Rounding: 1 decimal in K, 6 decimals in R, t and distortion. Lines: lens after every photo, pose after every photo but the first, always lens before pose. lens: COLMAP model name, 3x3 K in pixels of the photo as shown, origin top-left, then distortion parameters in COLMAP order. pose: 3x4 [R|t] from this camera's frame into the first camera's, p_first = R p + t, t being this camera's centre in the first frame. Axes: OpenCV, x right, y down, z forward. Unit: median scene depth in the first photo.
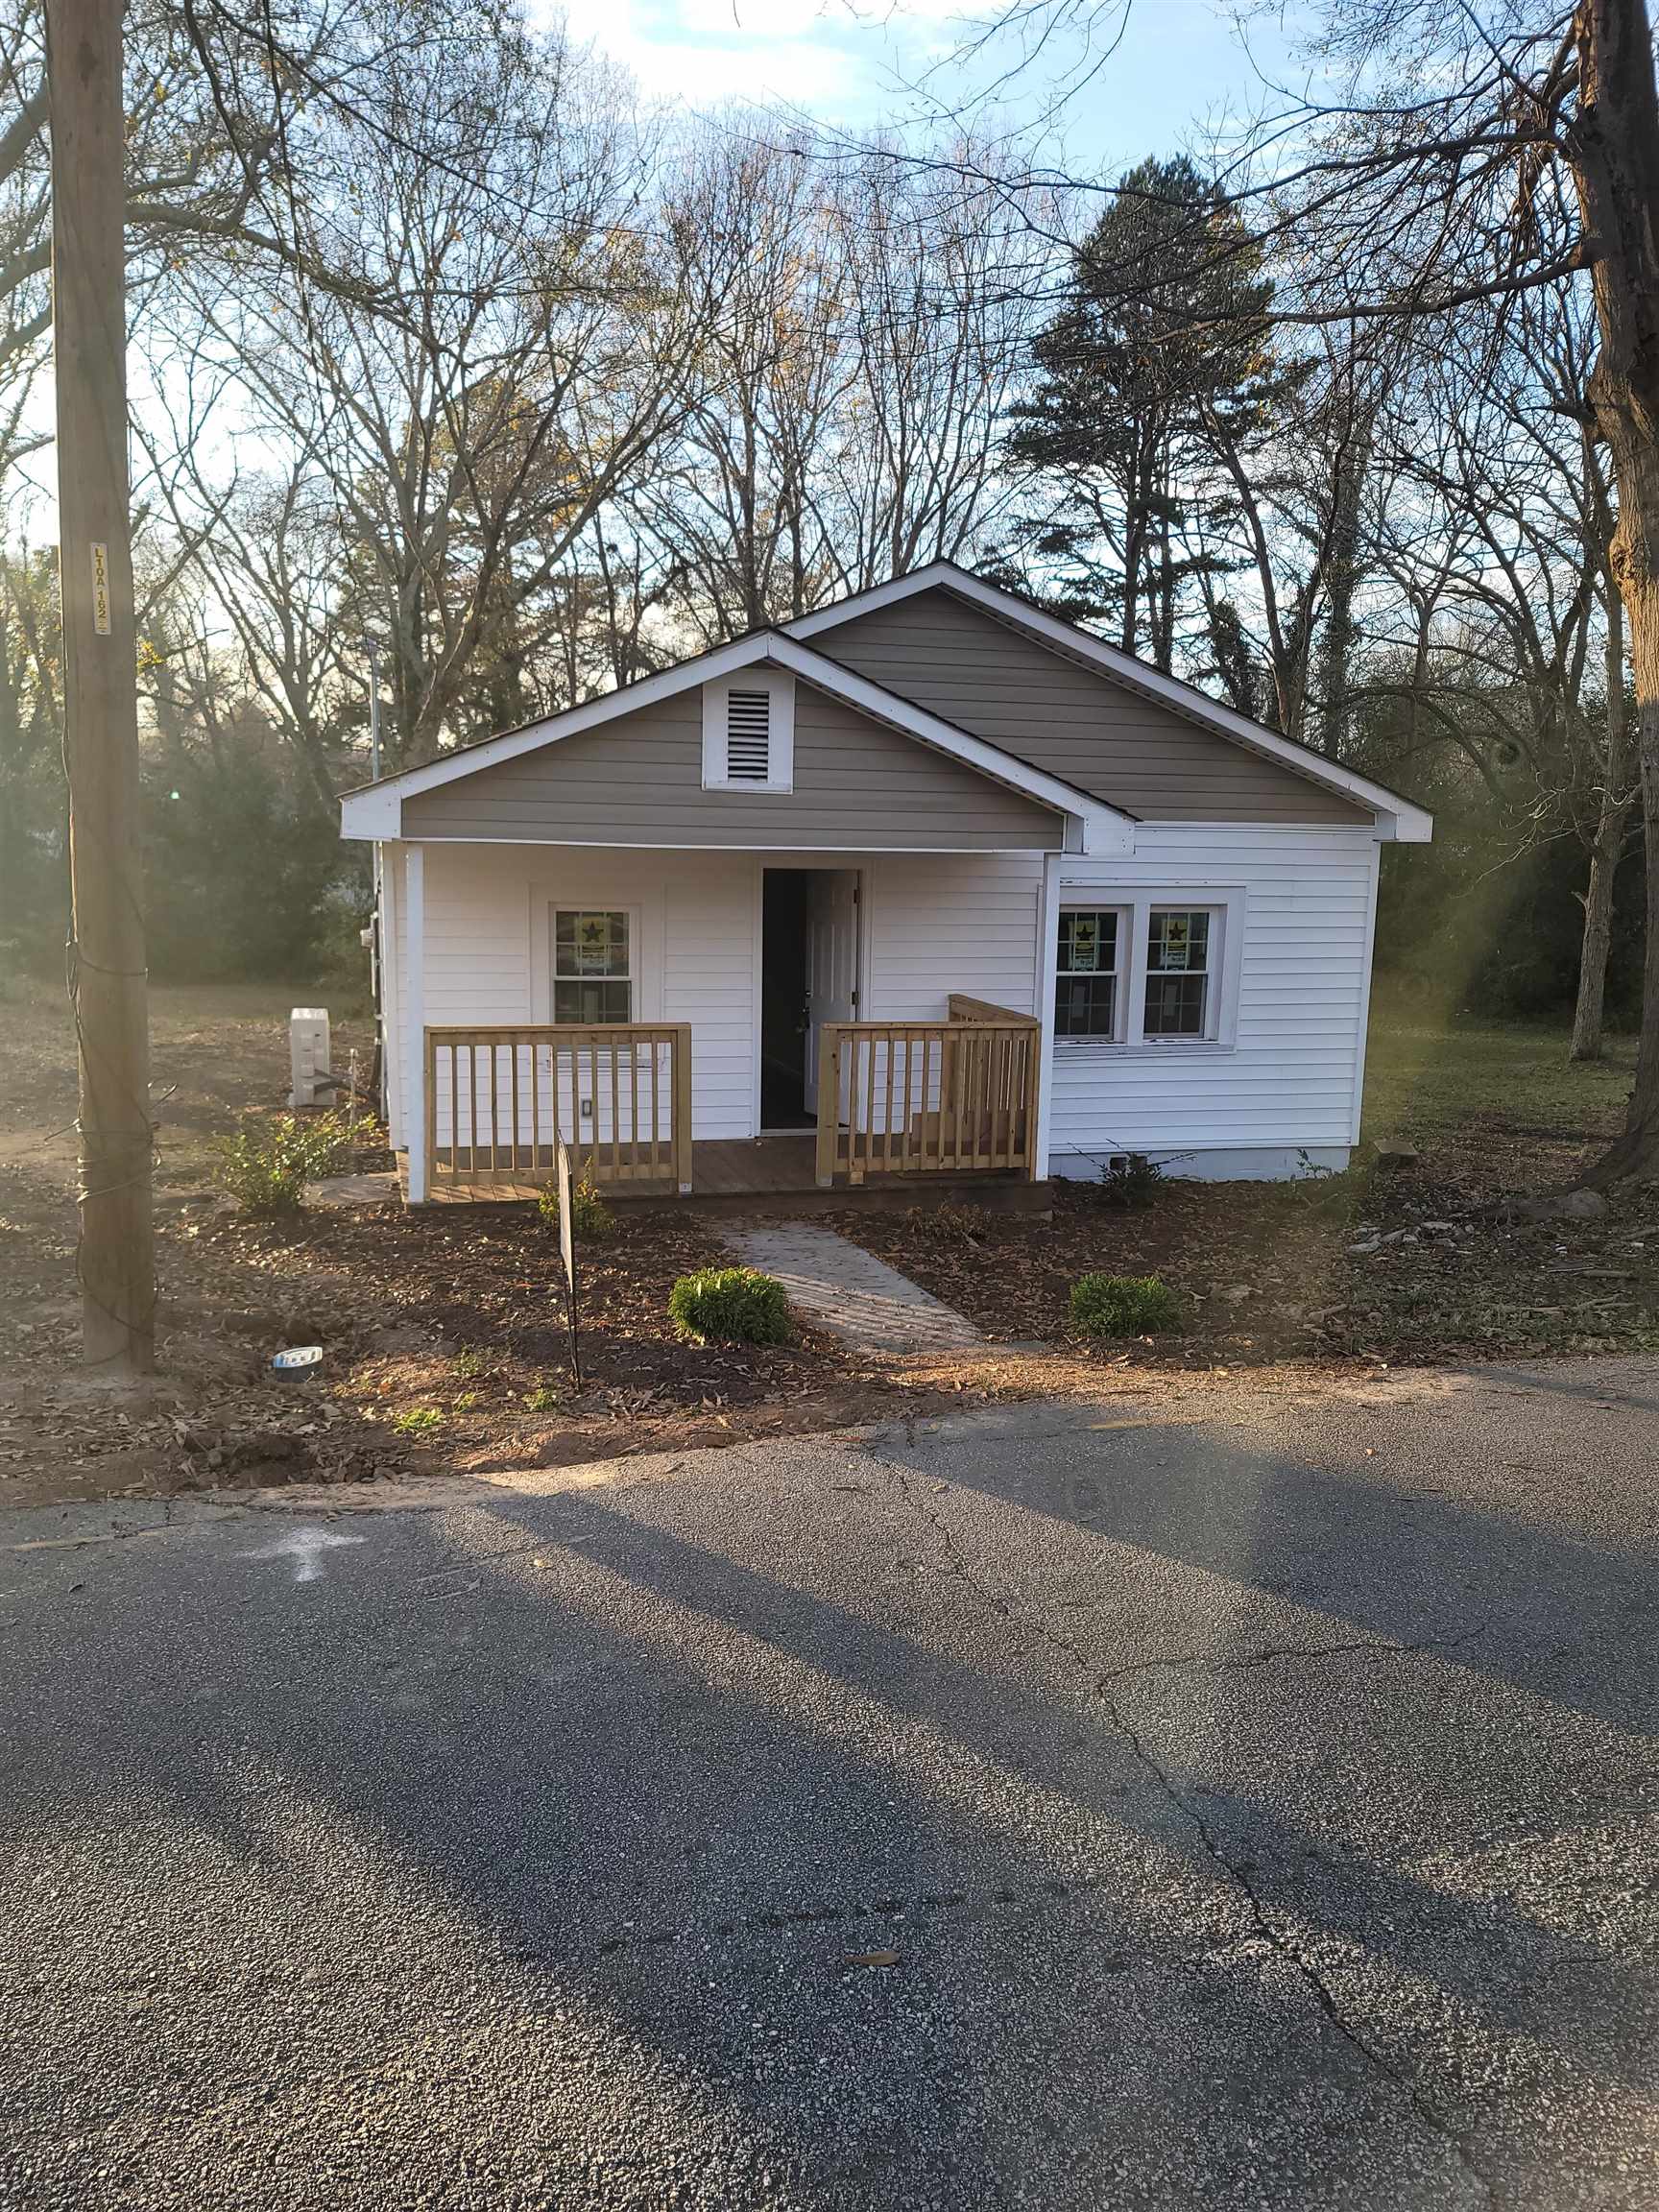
lens RADIAL K [[1602.8, 0, 829.5], [0, 1602.8, 1106.0], [0, 0, 1]] dist [0.043168, -0.009200]
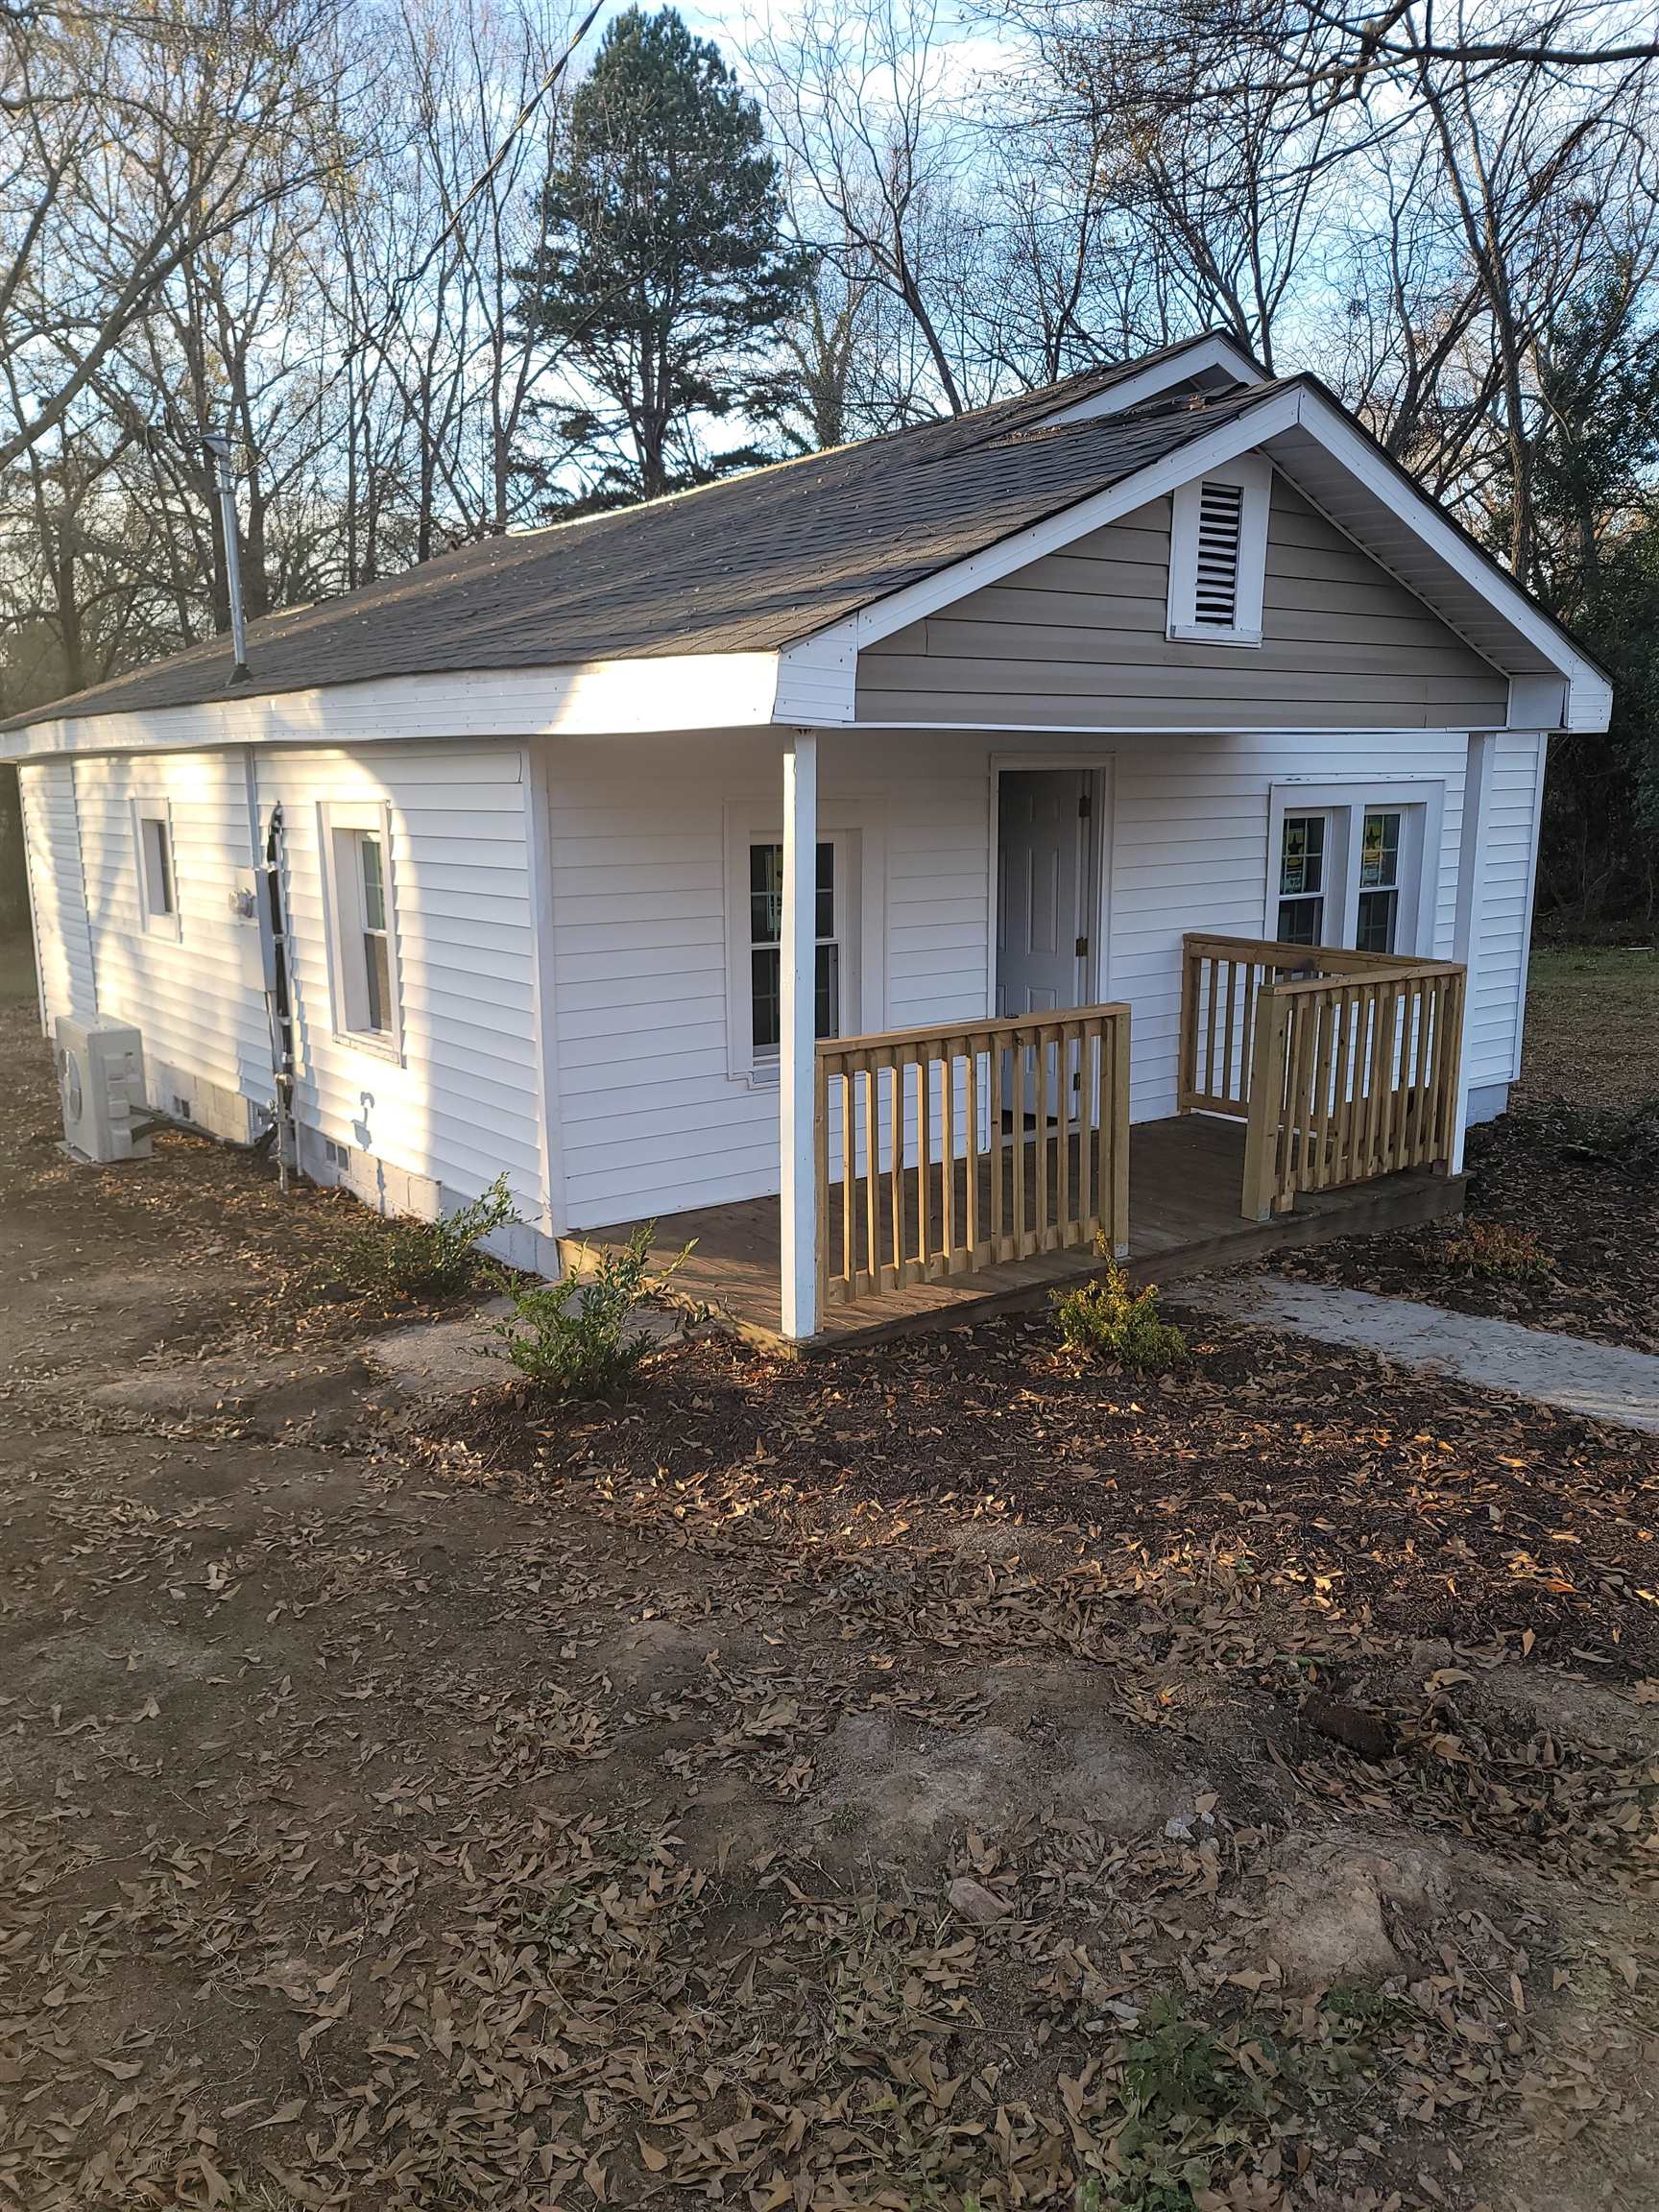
lens RADIAL K [[1602.8, 0, 829.5], [0, 1602.8, 1106.0], [0, 0, 1]] dist [0.043168, -0.009200]
pose [[0.933760, -0.100161, 0.343598, -0.341354], [0.083993, 0.994557, 0.061661, -0.048093], [-0.347904, -0.028716, 0.937090, 0.335368]]
